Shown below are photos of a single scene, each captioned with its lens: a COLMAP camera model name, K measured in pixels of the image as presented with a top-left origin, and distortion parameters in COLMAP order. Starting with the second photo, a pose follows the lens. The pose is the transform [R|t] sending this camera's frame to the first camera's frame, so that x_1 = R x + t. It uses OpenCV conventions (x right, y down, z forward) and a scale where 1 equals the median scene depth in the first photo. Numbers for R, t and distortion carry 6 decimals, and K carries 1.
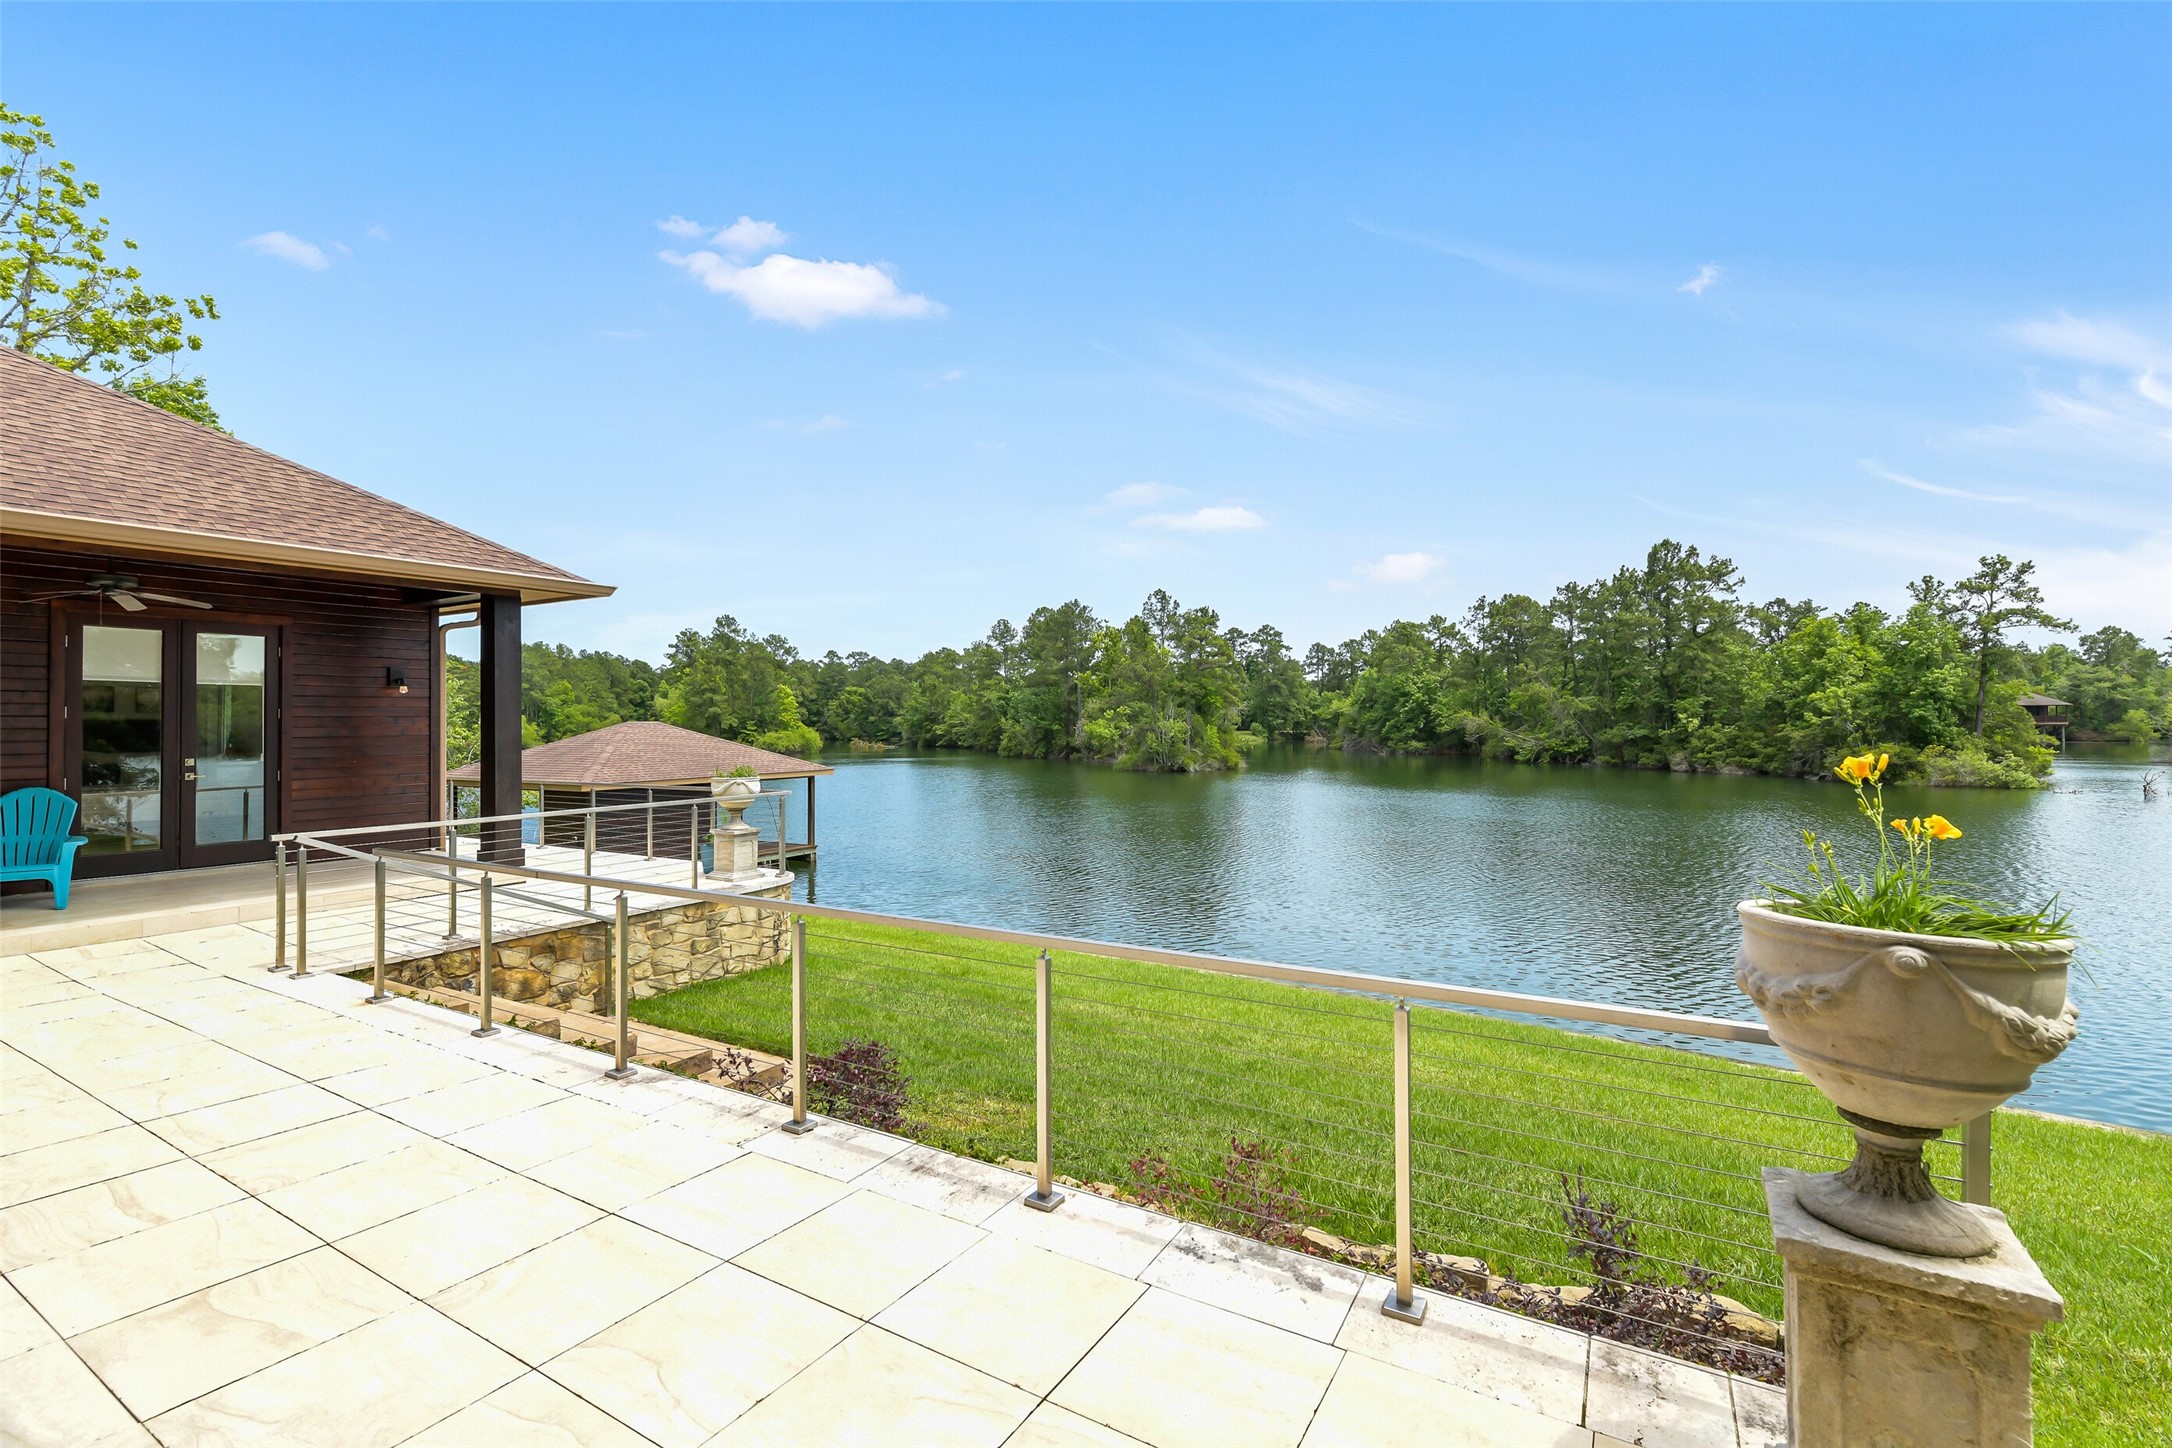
lens RADIAL K [[938.6, 0, 1069.7], [0, 938.6, 720.3], [0, 0, 1]] dist [-0.001631, 0.000222]
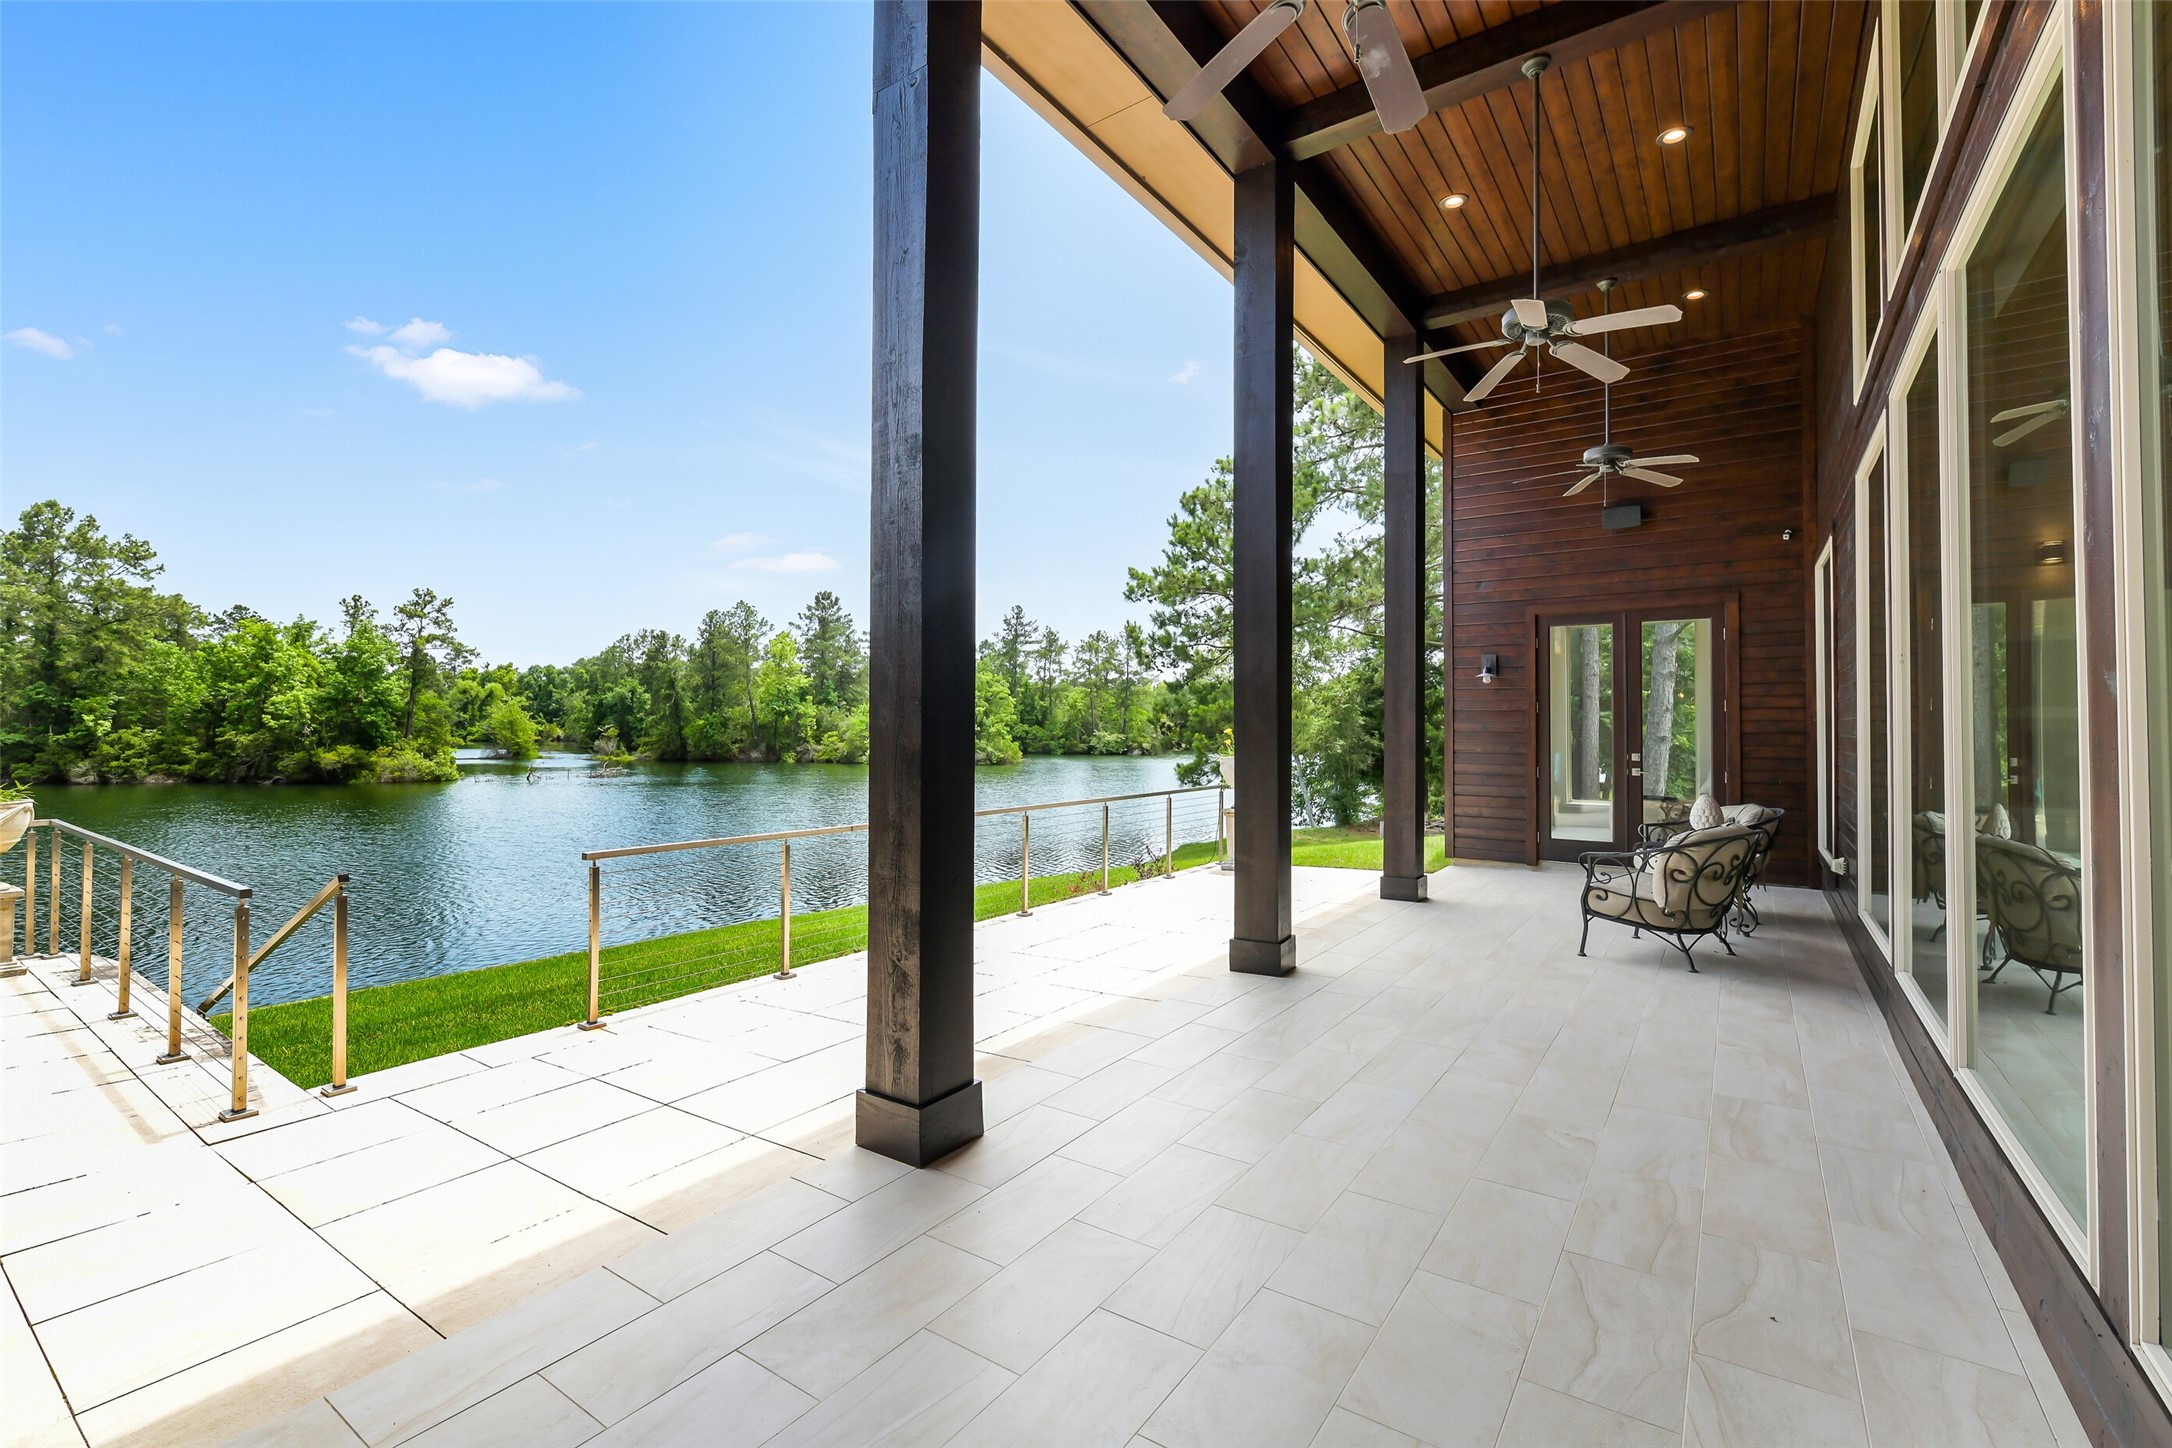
lens RADIAL K [[938.6, 0, 1077.7], [0, 938.6, 718.6], [0, 0, 1]] dist [-0.001631, 0.000222]
pose [[0.069845, 0.015678, 0.997435, -0.135859], [-0.007263, 0.999858, -0.015208, 0.003070], [-0.997531, -0.006183, 0.069949, 0.067168]]
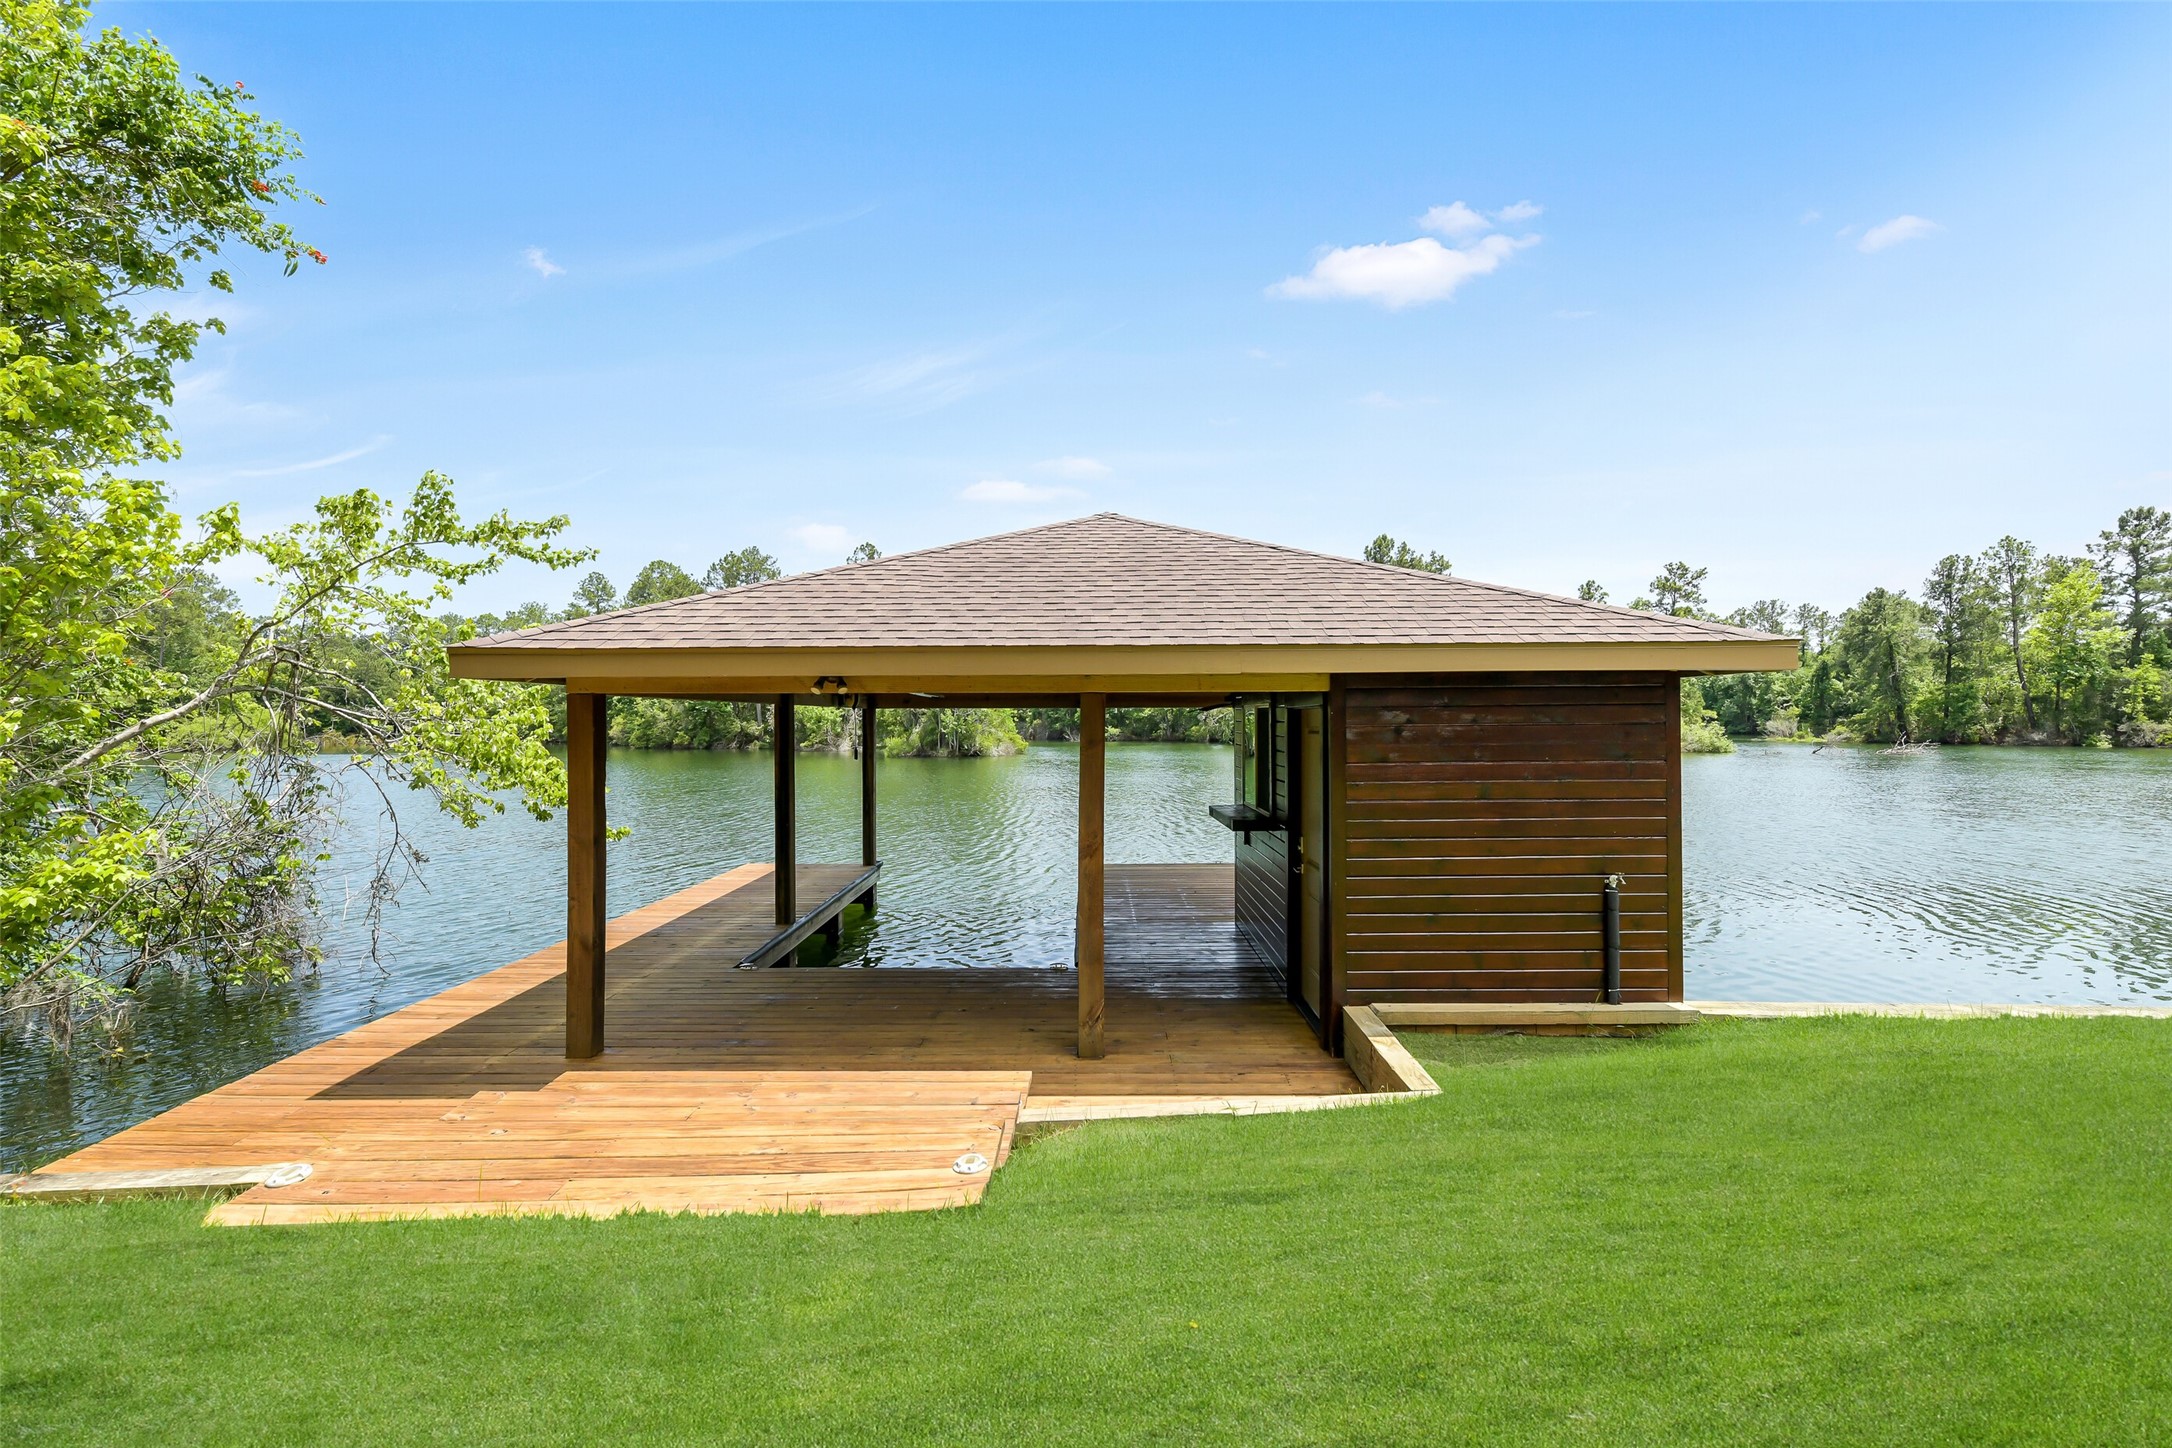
lens RADIAL K [[938.6, 0, 1097.8], [0, 938.6, 721.8], [0, 0, 1]] dist [-0.001631, 0.000222]
pose [[0.862013, 0.001811, 0.506882, -0.241407], [-0.003613, 0.999990, 0.002572, 0.026363], [-0.506873, -0.004048, 0.862011, 0.291057]]
